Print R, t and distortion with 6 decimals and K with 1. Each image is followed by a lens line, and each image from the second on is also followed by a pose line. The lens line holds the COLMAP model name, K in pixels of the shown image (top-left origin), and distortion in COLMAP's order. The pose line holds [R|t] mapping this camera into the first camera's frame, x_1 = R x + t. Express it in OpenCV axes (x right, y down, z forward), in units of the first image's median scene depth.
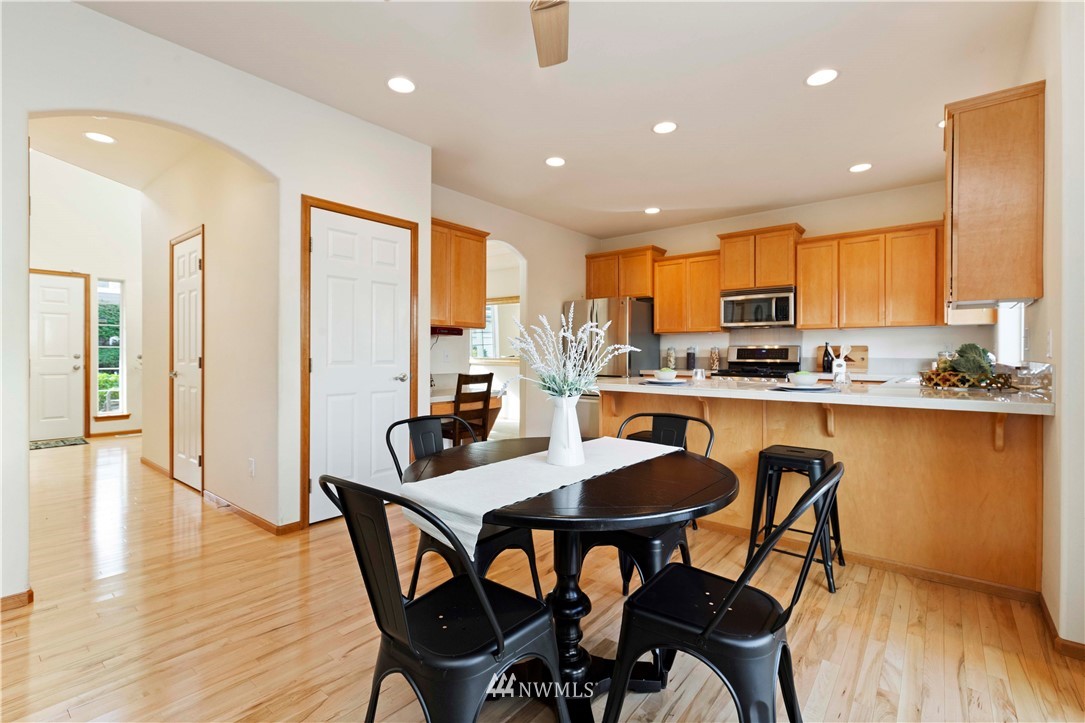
lens RADIAL K [[491.7, 0, 537.0], [0, 491.7, 356.9], [0, 0, 1]] dist [0.009274, -0.002703]
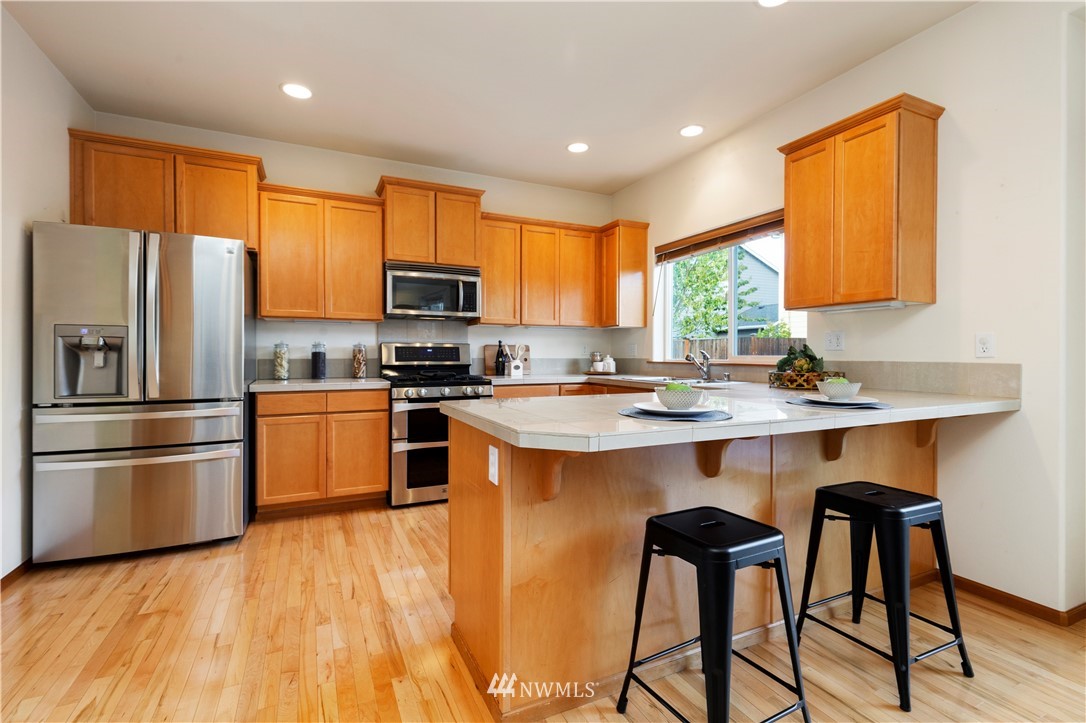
lens RADIAL K [[492.2, 0, 542.5], [0, 492.2, 357.6], [0, 0, 1]] dist [0.009274, -0.002703]
pose [[0.432316, -0.005153, 0.901707, -0.152613], [0.004387, 0.999984, 0.003611, -0.002914], [-0.901711, 0.002395, 0.432332, 0.550931]]
